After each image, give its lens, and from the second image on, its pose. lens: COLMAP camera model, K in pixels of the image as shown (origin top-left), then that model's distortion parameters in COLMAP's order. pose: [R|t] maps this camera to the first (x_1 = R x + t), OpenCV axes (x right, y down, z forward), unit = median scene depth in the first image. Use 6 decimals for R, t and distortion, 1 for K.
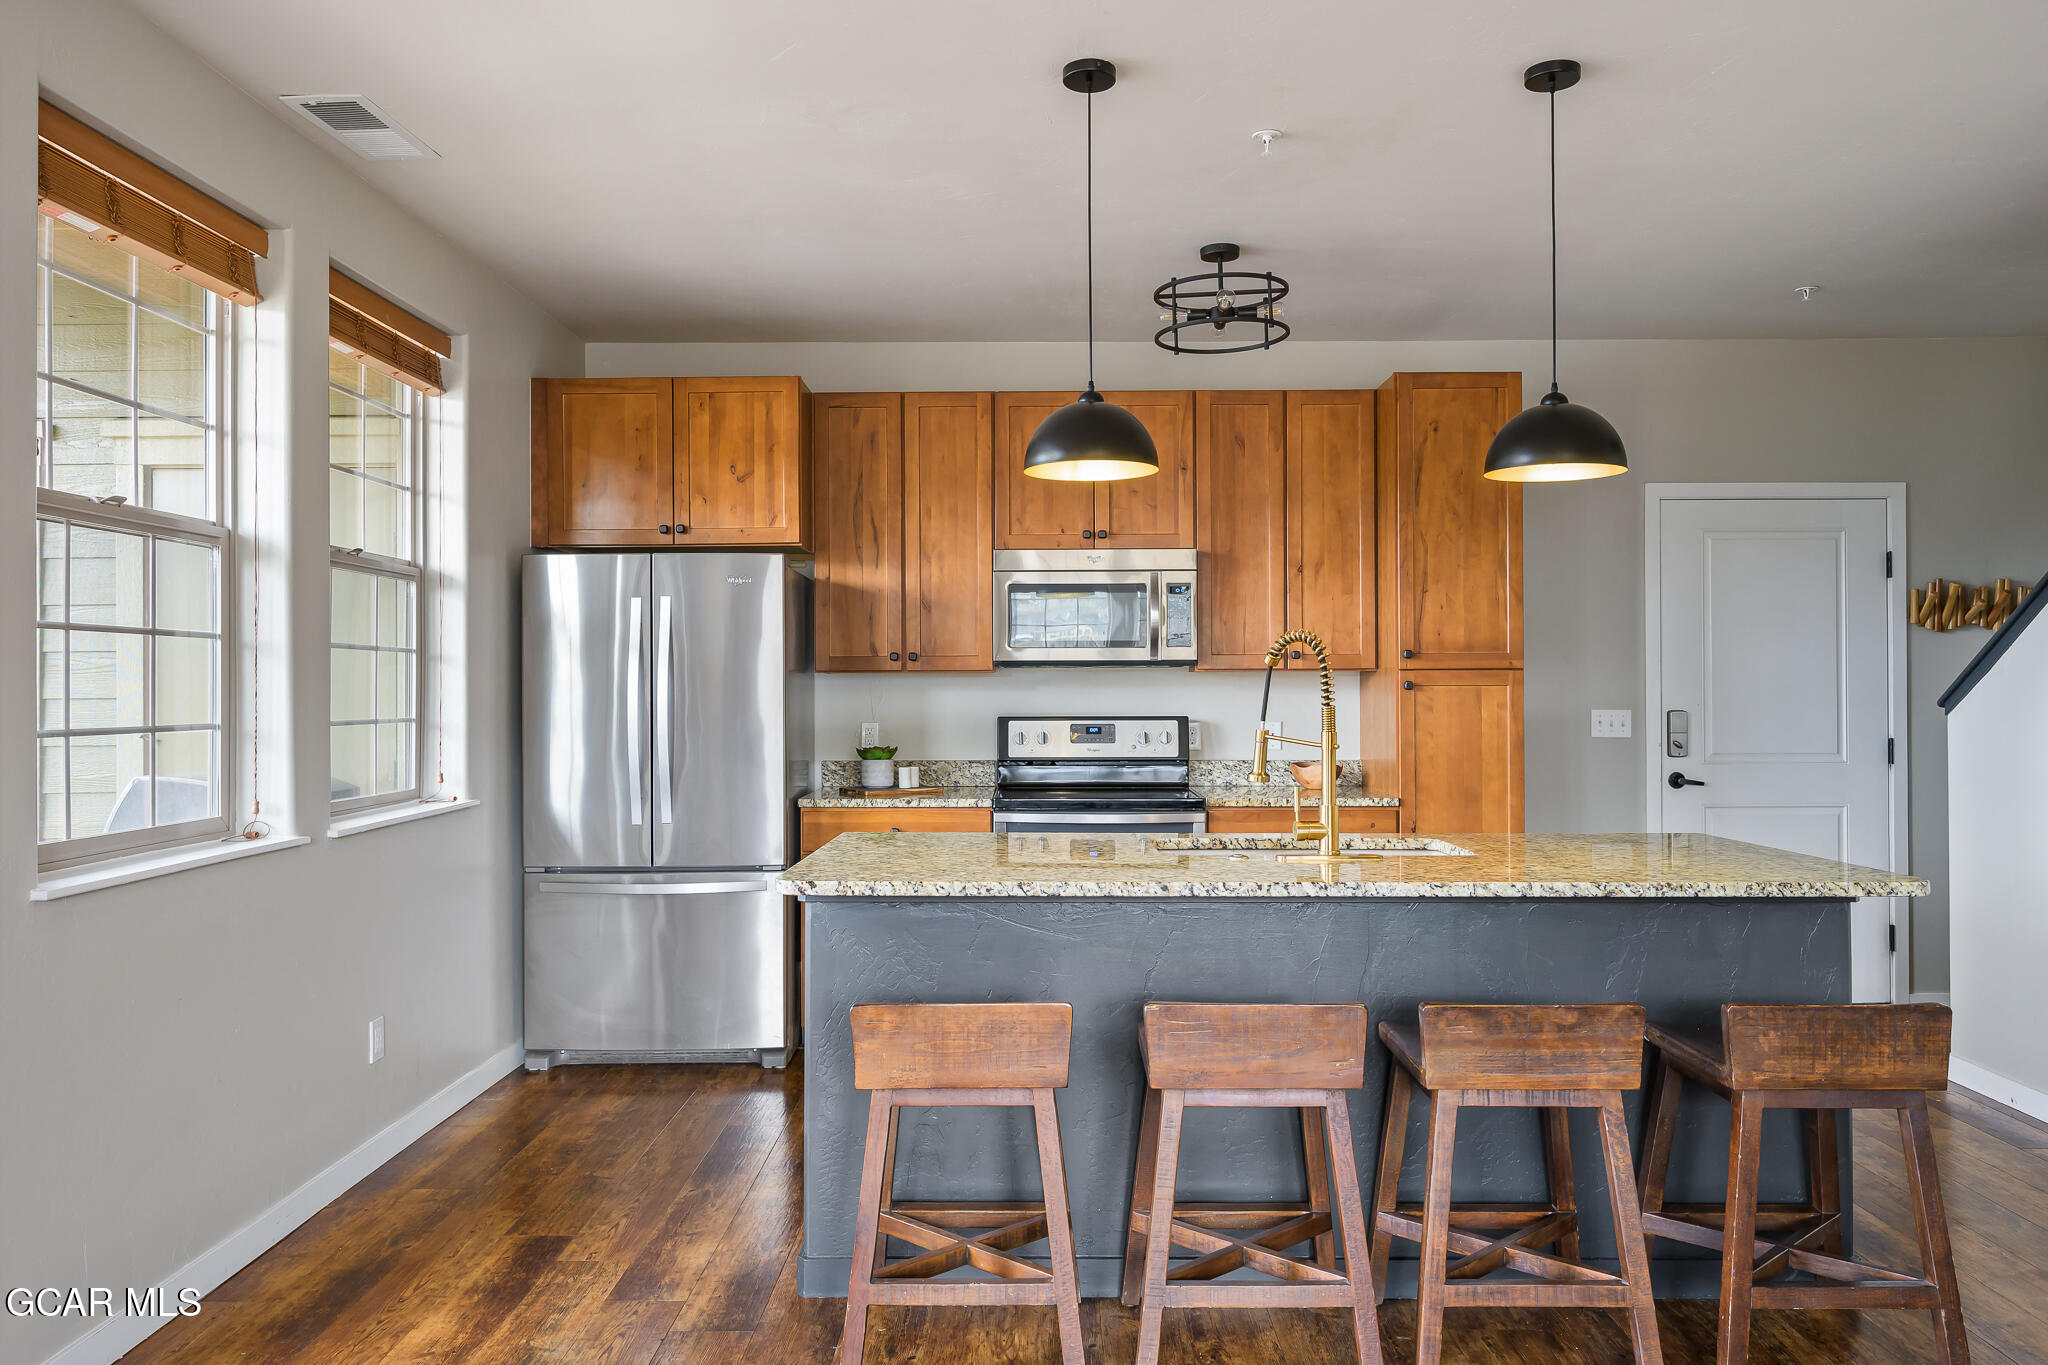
lens RADIAL K [[1356.4, 0, 1064.1], [0, 1356.4, 682.6], [0, 0, 1]] dist [0.000618, -0.002728]
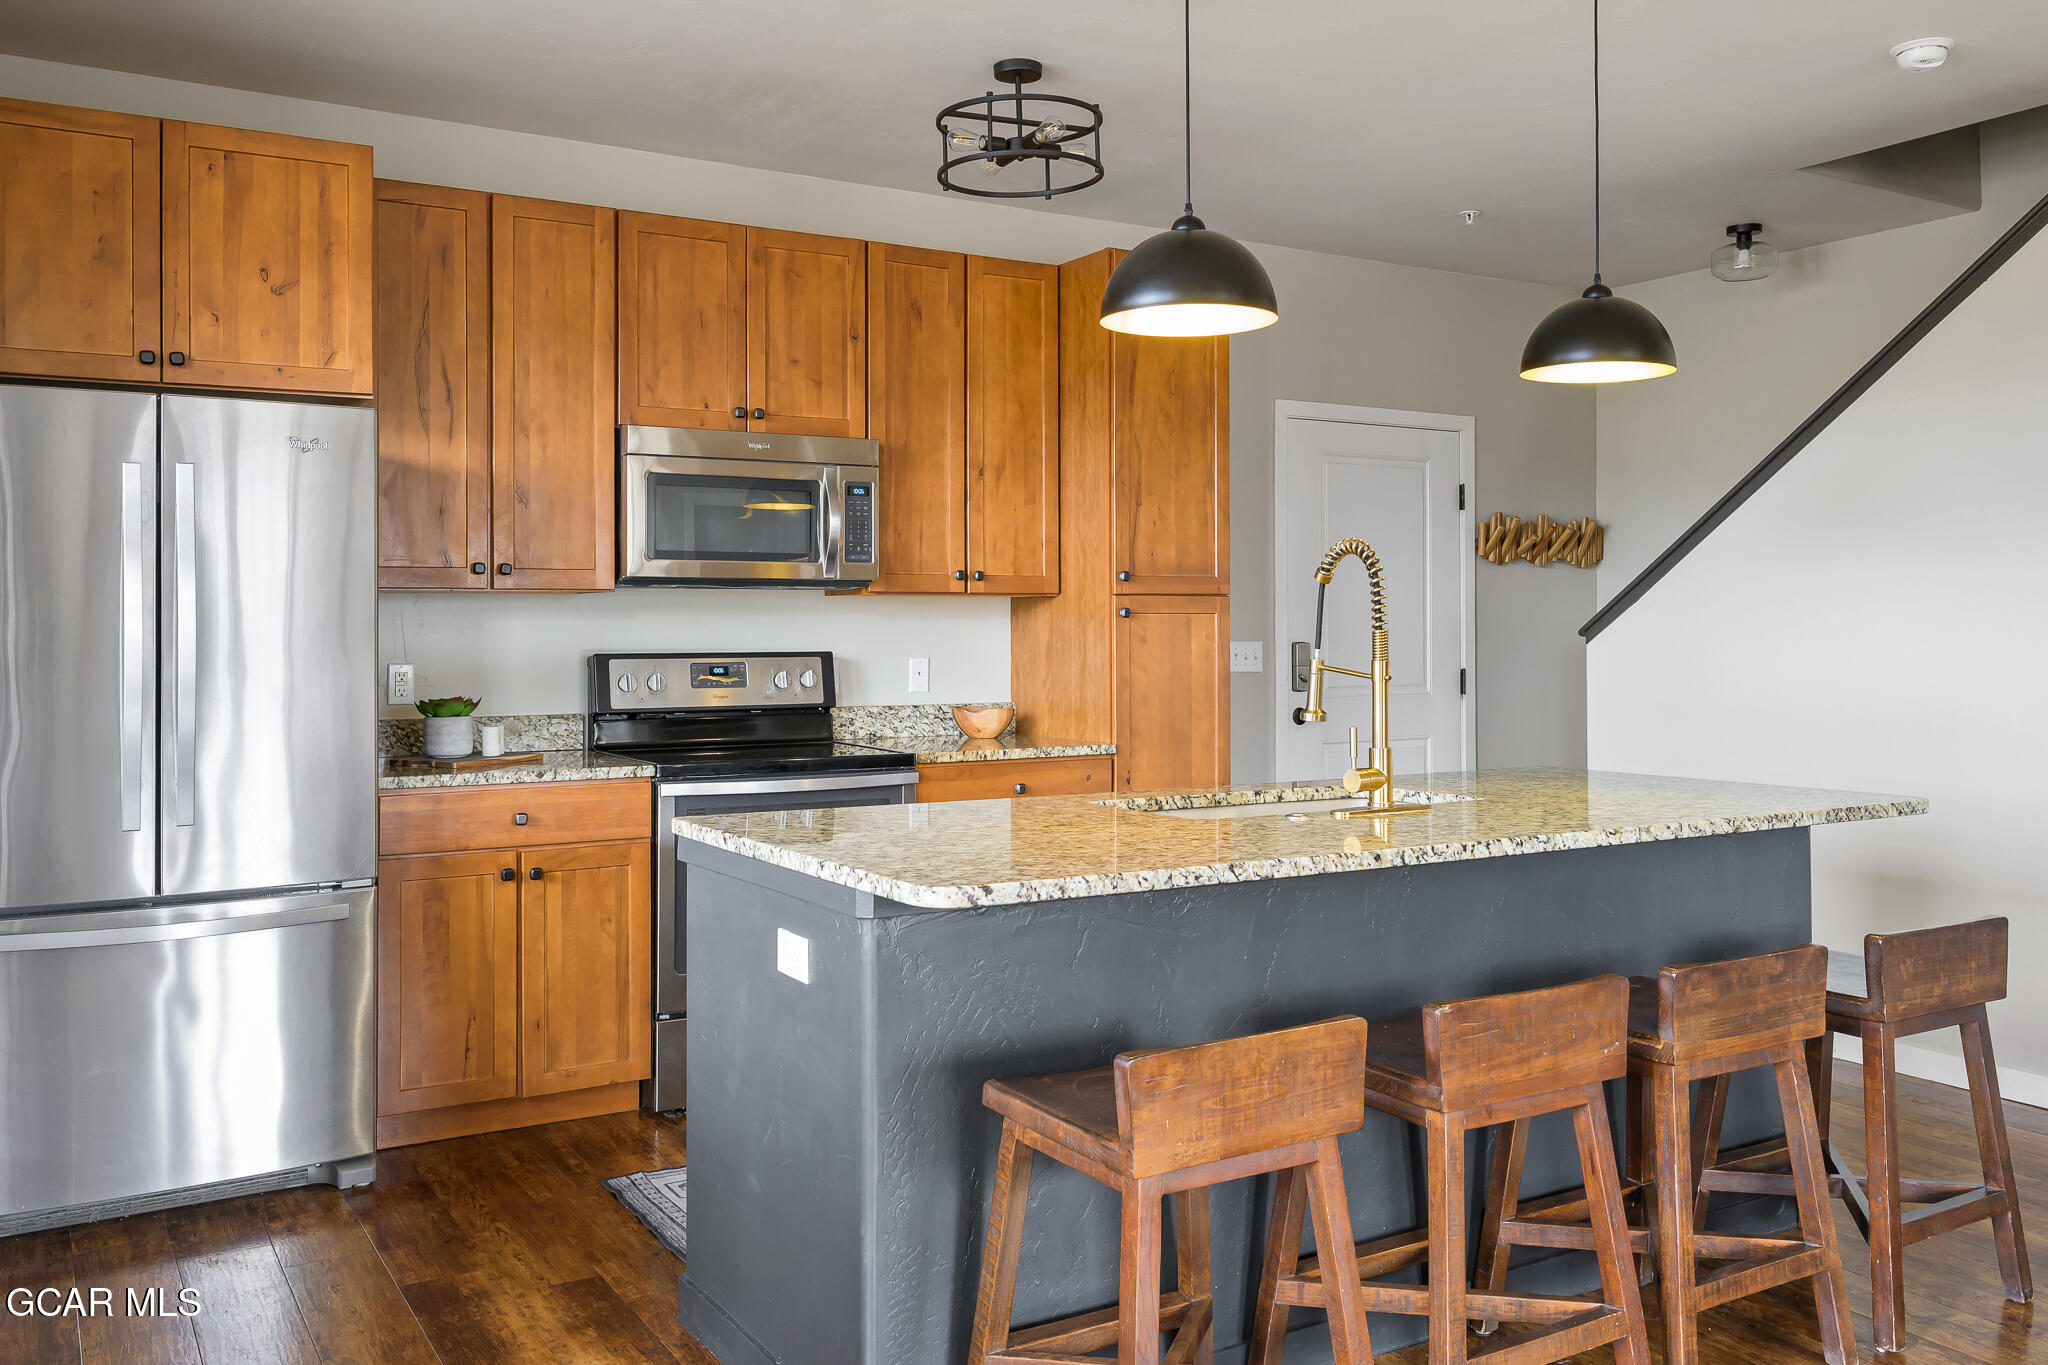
lens RADIAL K [[1574.8, 0, 1004.2], [0, 1574.8, 618.9], [0, 0, 1]] dist [-0.003416, 0.003974]
pose [[0.869371, 0.003512, 0.494147, -0.308490], [-0.002431, 0.999993, -0.002830, 0.008948], [-0.494153, 0.001259, 0.869374, 0.171647]]
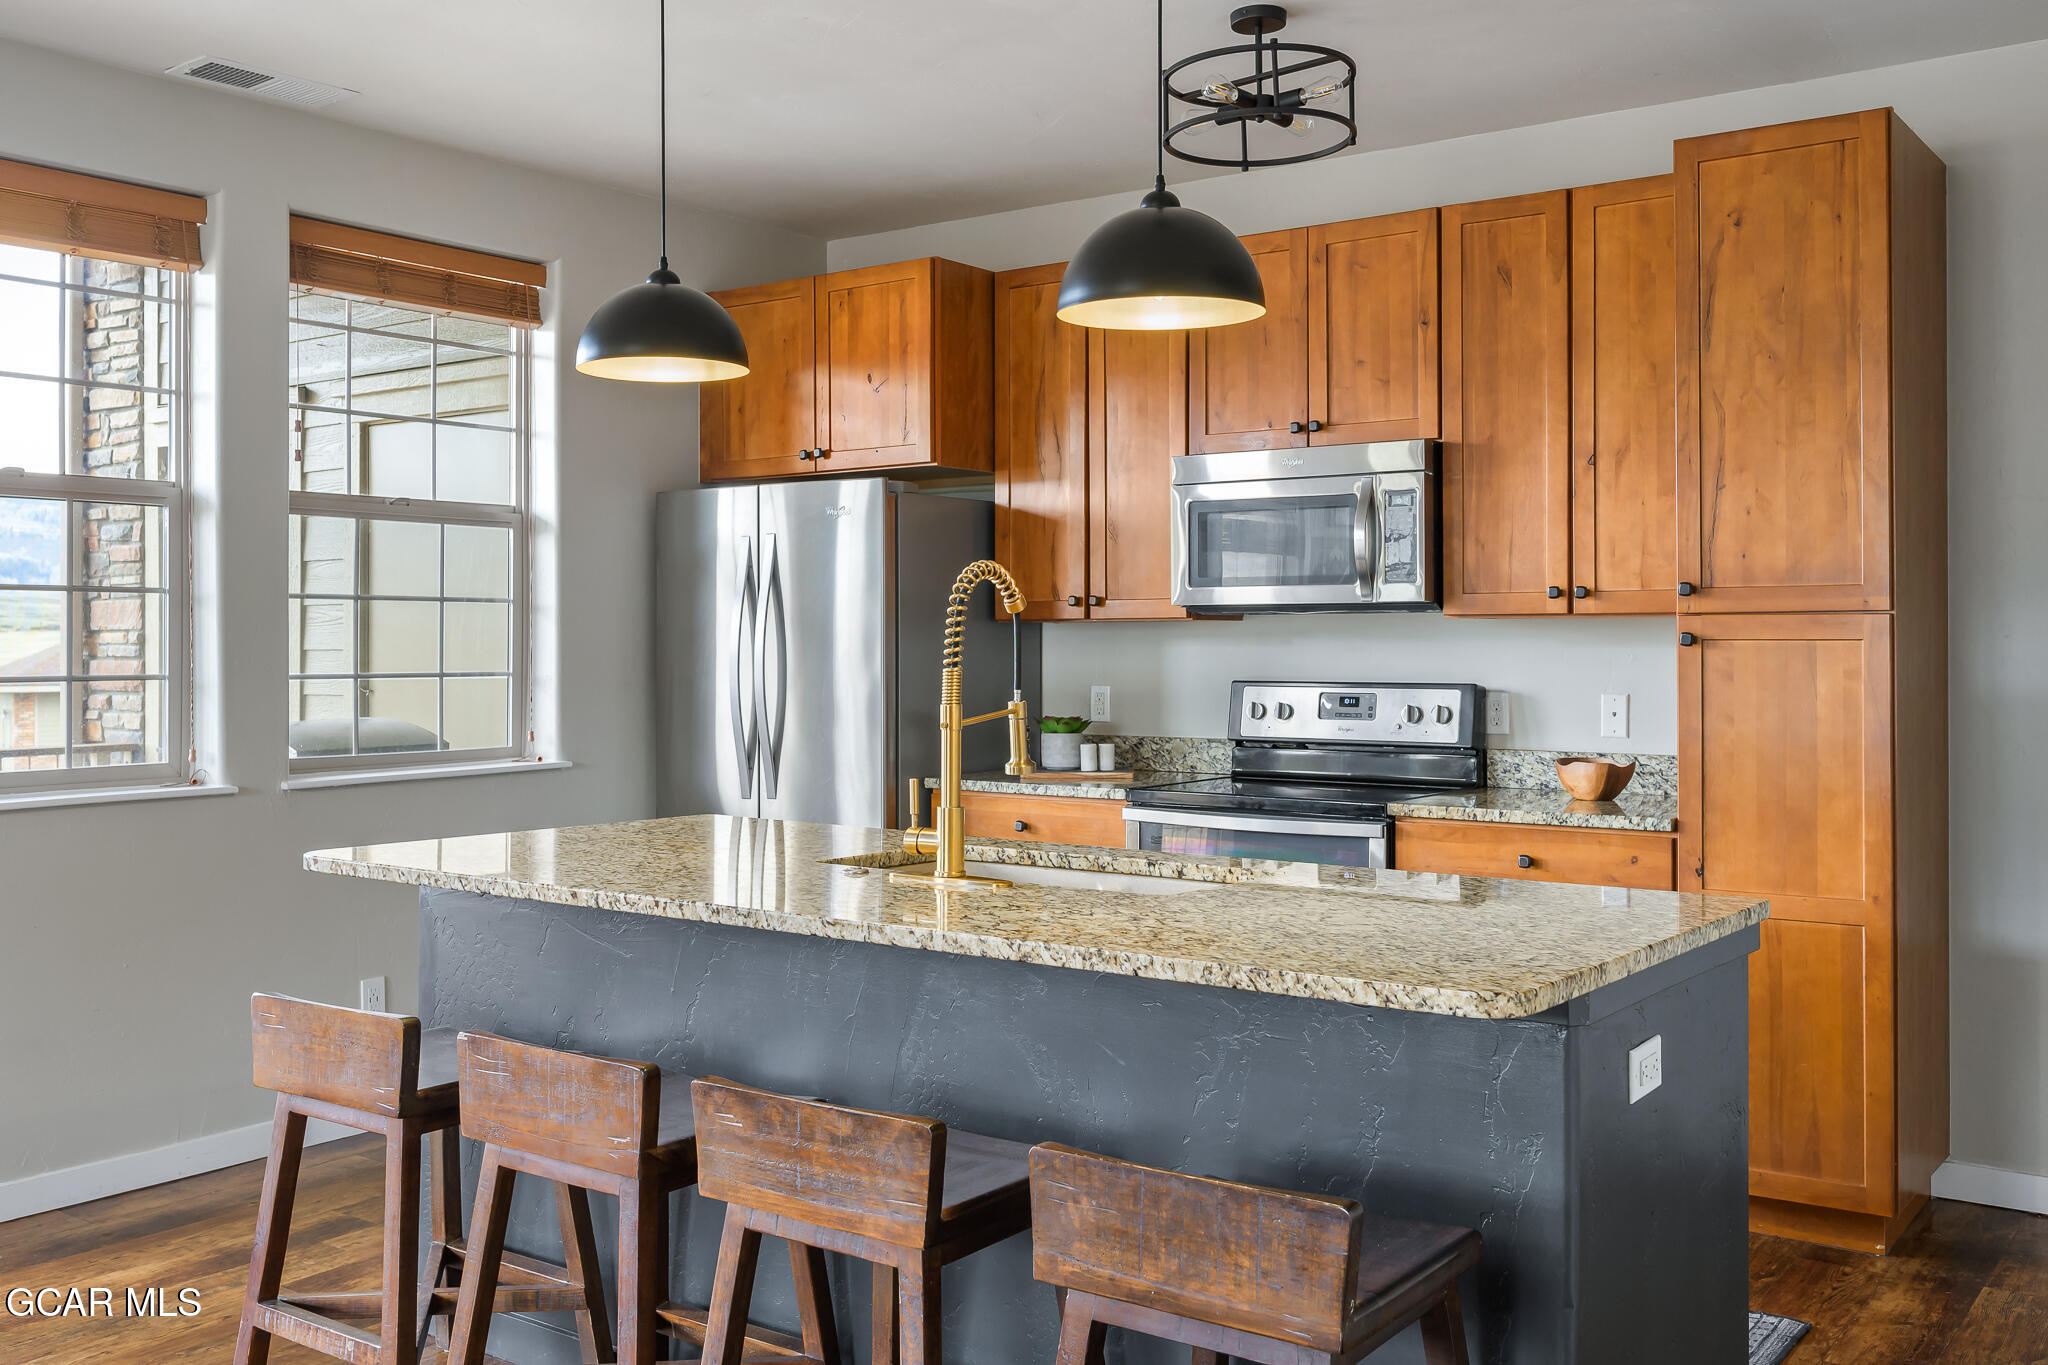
lens RADIAL K [[1828.1, 0, 1125.1], [0, 1828.1, 626.1], [0, 0, 1]] dist [0.006684, -0.018111]
pose [[0.828119, -0.002171, -0.560548, 0.515016], [0.000228, 0.999994, -0.003537, -0.001140], [0.560552, 0.002802, 0.828114, 0.160130]]
